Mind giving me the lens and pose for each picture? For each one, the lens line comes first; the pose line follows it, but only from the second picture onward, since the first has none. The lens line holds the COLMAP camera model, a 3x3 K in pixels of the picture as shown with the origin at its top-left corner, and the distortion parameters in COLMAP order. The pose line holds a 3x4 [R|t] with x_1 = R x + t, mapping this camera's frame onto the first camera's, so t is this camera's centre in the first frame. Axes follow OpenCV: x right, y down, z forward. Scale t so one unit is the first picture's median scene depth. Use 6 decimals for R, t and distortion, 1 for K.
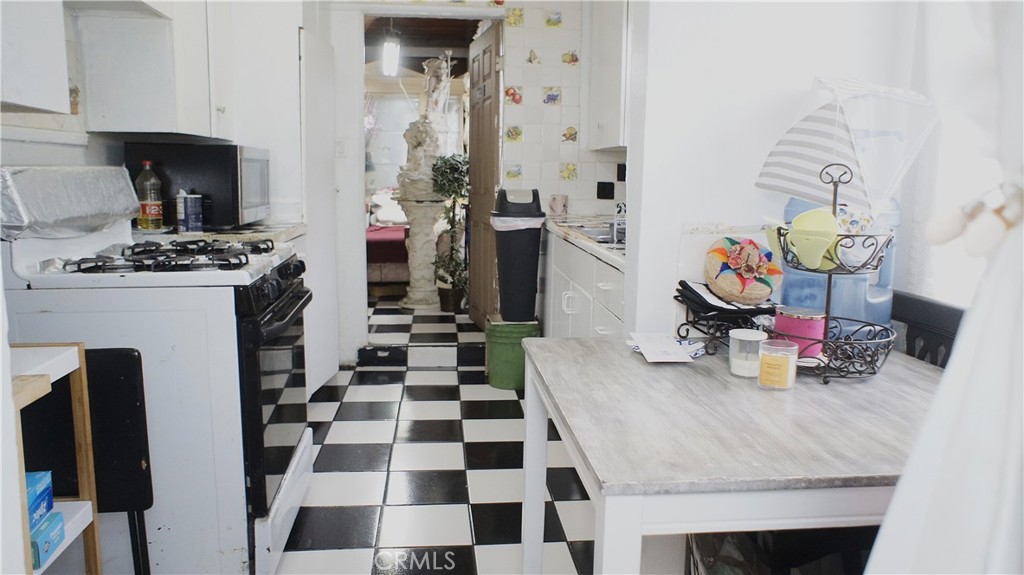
lens RADIAL K [[704.5, 0, 506.1], [0, 704.5, 281.6], [0, 0, 1]] dist [-0.018915, 0.032046]
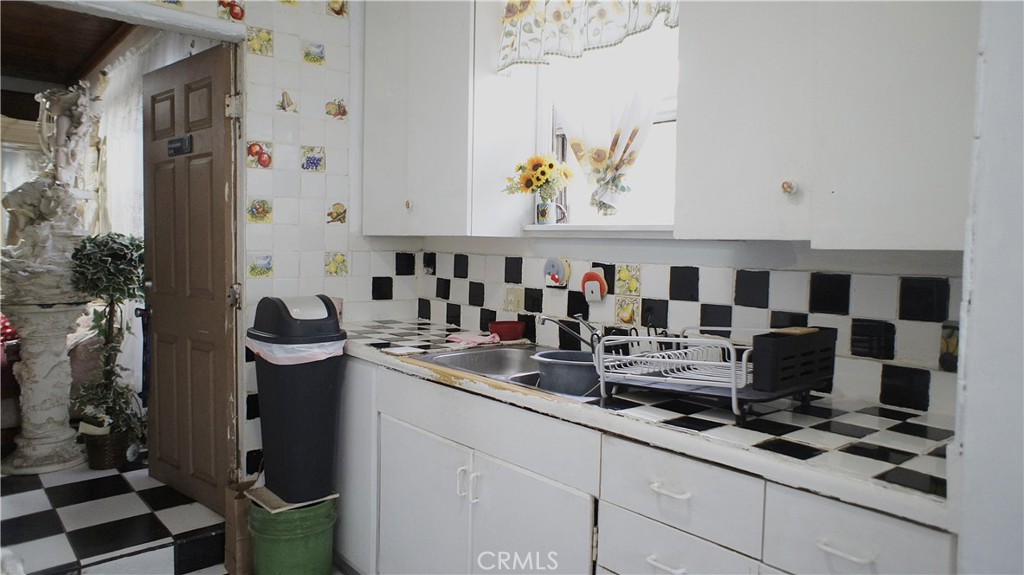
lens RADIAL K [[704.5, 0, 519.0], [0, 704.5, 291.7], [0, 0, 1]] dist [-0.018915, 0.032046]
pose [[0.833634, -0.037862, 0.551018, -0.125269], [0.080351, 0.995347, -0.053170, -0.061651], [-0.546441, 0.088599, 0.832798, 0.247867]]
